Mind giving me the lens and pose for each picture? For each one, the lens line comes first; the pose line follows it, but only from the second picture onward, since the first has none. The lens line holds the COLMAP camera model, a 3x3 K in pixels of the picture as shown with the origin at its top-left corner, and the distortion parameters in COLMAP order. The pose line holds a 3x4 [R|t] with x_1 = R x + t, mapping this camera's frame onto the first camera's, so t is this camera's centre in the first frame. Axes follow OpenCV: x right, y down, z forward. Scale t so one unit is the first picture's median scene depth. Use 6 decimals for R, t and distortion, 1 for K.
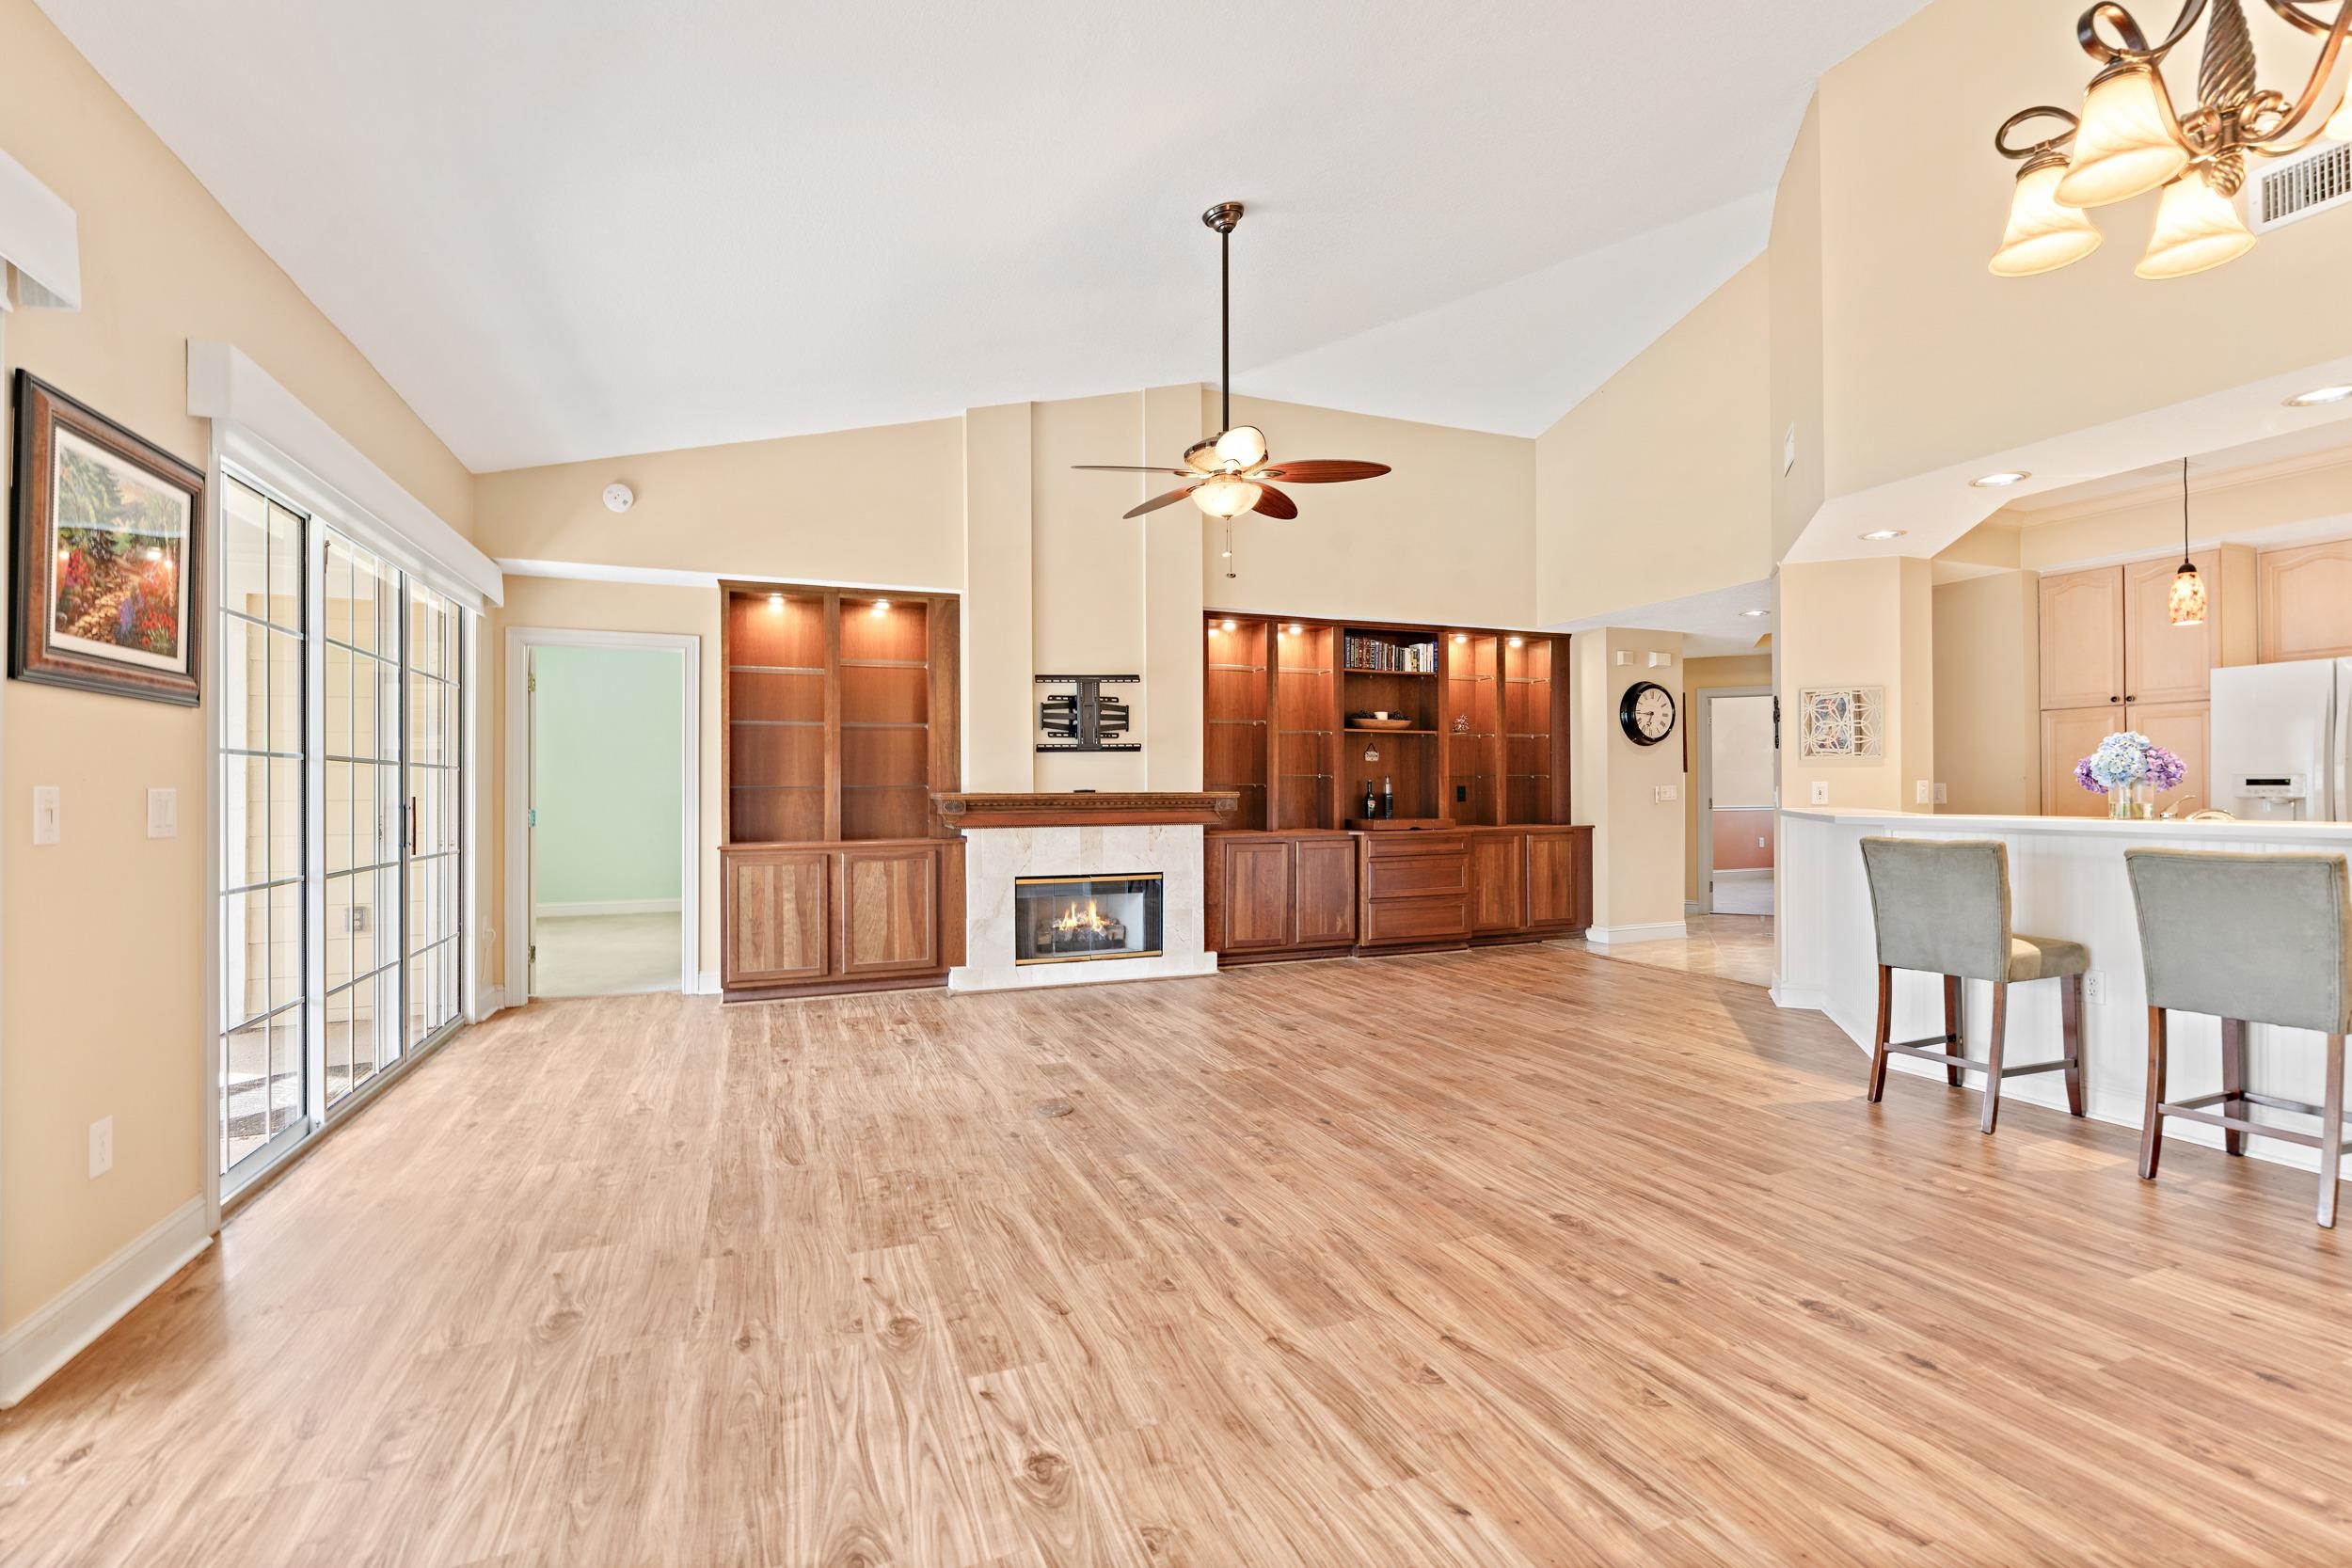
lens RADIAL K [[1036.4, 0, 1188.2], [0, 1036.4, 785.7], [0, 0, 1]] dist [-0.001412, 0.000657]
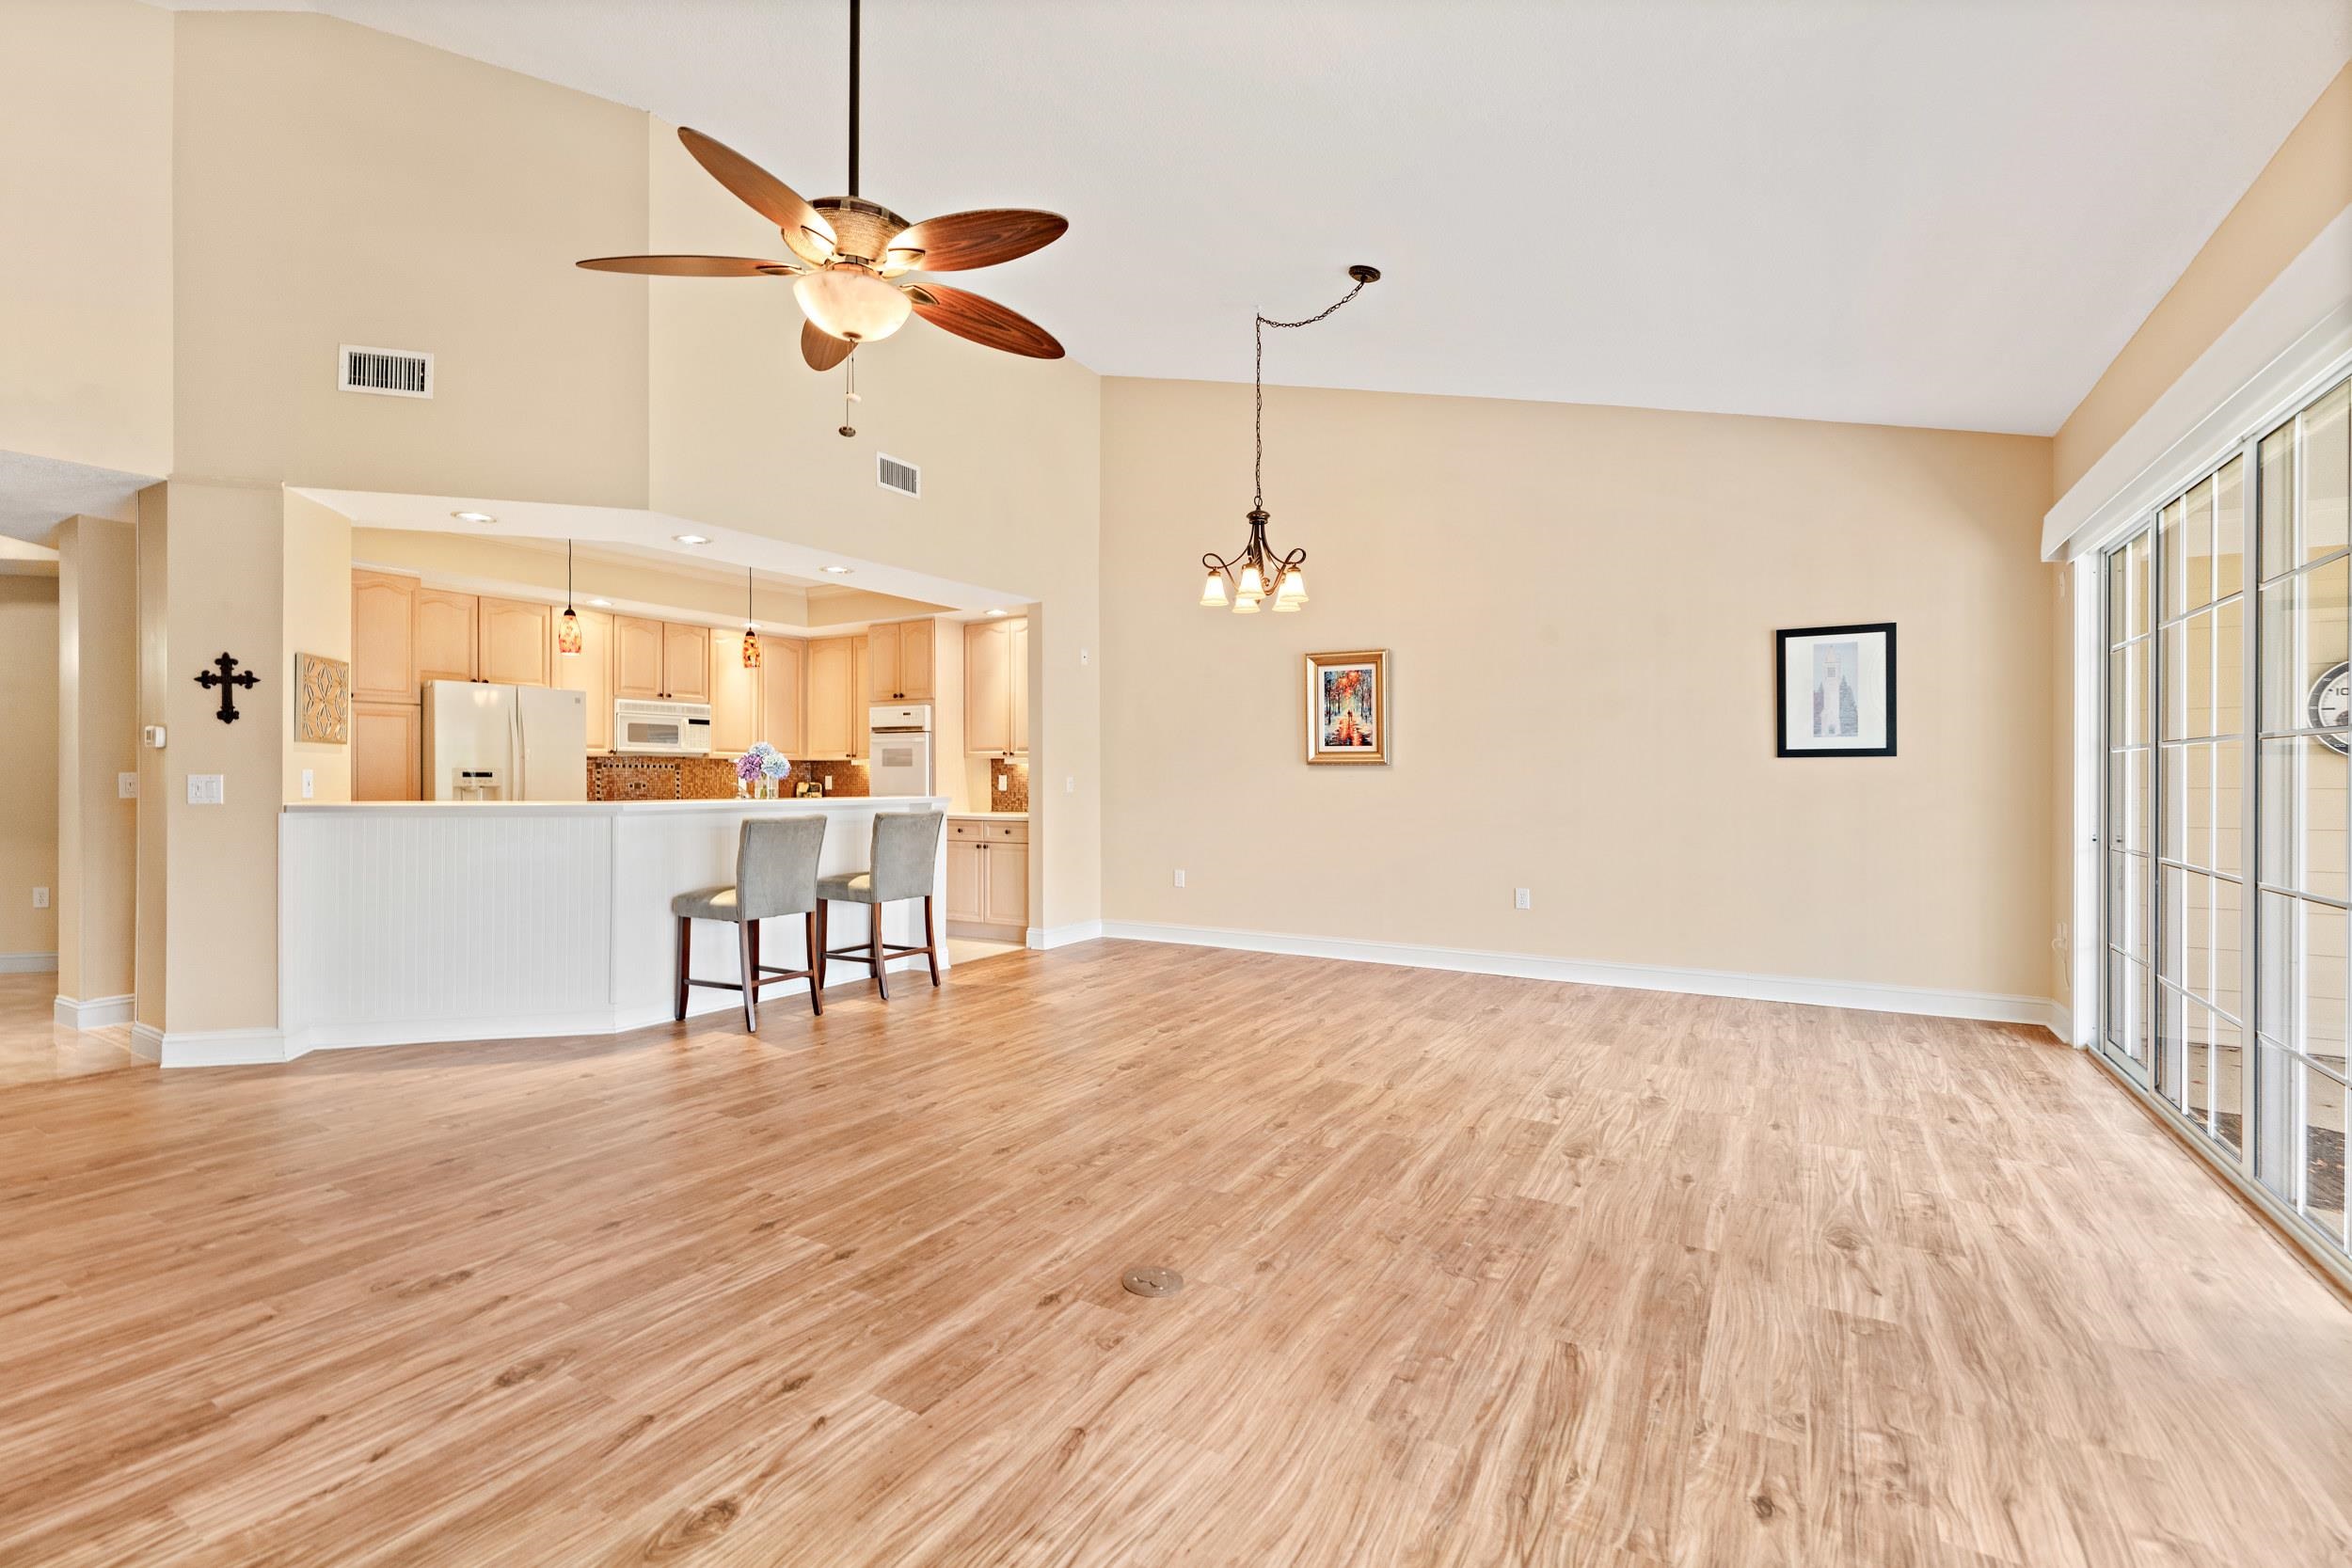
lens RADIAL K [[1033.7, 0, 1176.0], [0, 1033.7, 784.0], [0, 0, 1]] dist [0.000062, 0.000053]
pose [[-0.602066, -0.000277, 0.798446, -0.593317], [-0.001597, 0.999998, -0.000857, 0.008864], [-0.798444, -0.001791, -0.602066, 1.260449]]
